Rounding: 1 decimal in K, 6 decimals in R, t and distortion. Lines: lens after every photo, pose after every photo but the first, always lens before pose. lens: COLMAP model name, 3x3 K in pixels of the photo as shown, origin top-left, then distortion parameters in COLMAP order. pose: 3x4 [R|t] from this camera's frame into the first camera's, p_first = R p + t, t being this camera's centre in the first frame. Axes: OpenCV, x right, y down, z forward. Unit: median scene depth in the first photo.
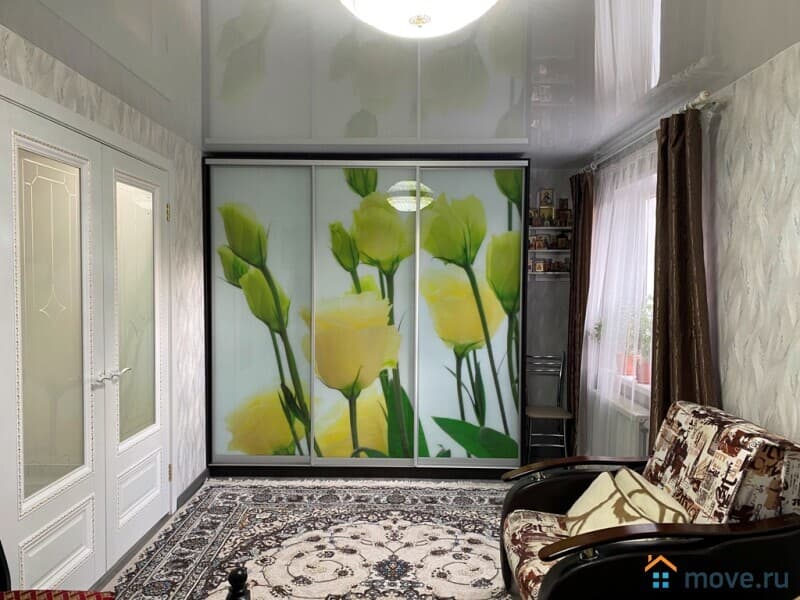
lens RADIAL K [[621.0, 0, 400.0], [0, 621.0, 300.0], [0, 0, 1]] dist [0.038541, -0.006120]
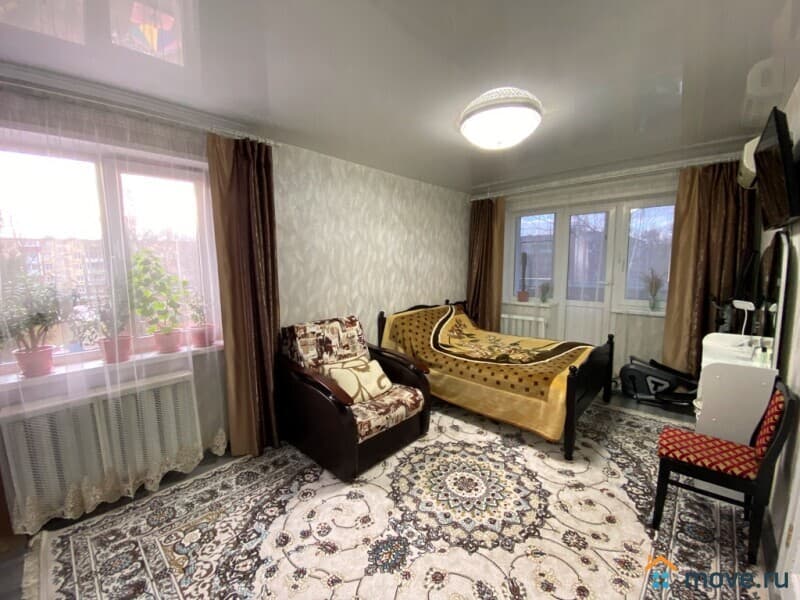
lens RADIAL K [[323.4, 0, 399.9], [0, 323.4, 298.2], [0, 0, 1]] dist [0.037922, -0.028610]
pose [[-0.735336, -0.068419, 0.674240, -0.289438], [0.035740, 0.989591, 0.139397, -0.021076], [-0.676760, 0.126601, -0.725237, 1.131326]]
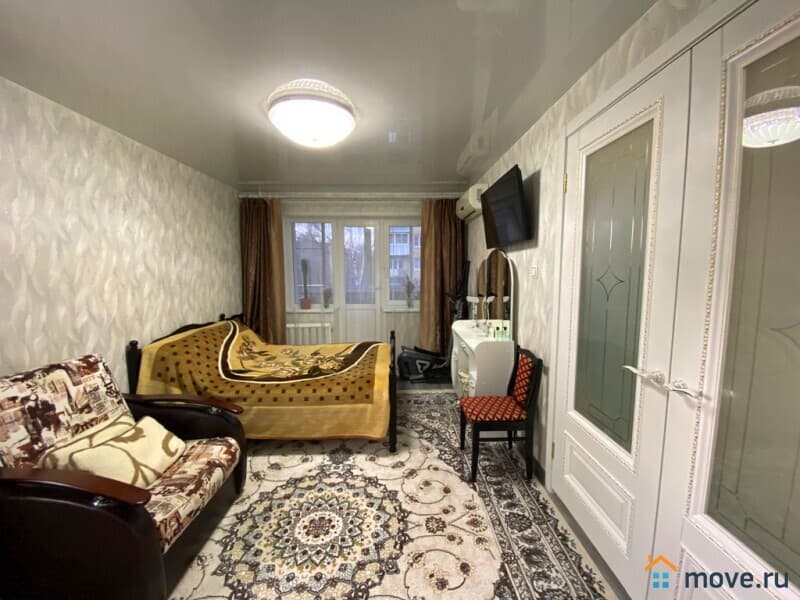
lens RADIAL K [[324.6, 0, 399.3], [0, 324.6, 299.6], [0, 0, 1]] dist [0.039048, -0.028885]
pose [[-0.999829, 0.003410, -0.018162, -0.123870], [0.000833, 0.990144, 0.140048, -0.023225], [0.018461, 0.140009, -0.989978, 1.123782]]
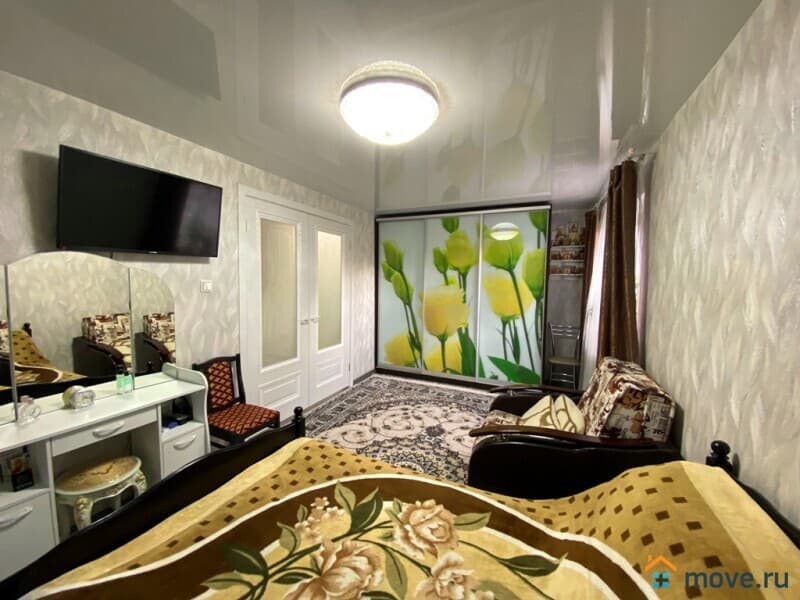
lens RADIAL K [[324.6, 0, 399.3], [0, 324.6, 299.6], [0, 0, 1]] dist [0.039048, -0.028885]
pose [[0.914700, 0.032267, -0.402844, 0.236101], [-0.023570, 0.999370, 0.026529, 0.011515], [0.403447, -0.014771, 0.914884, 0.059948]]
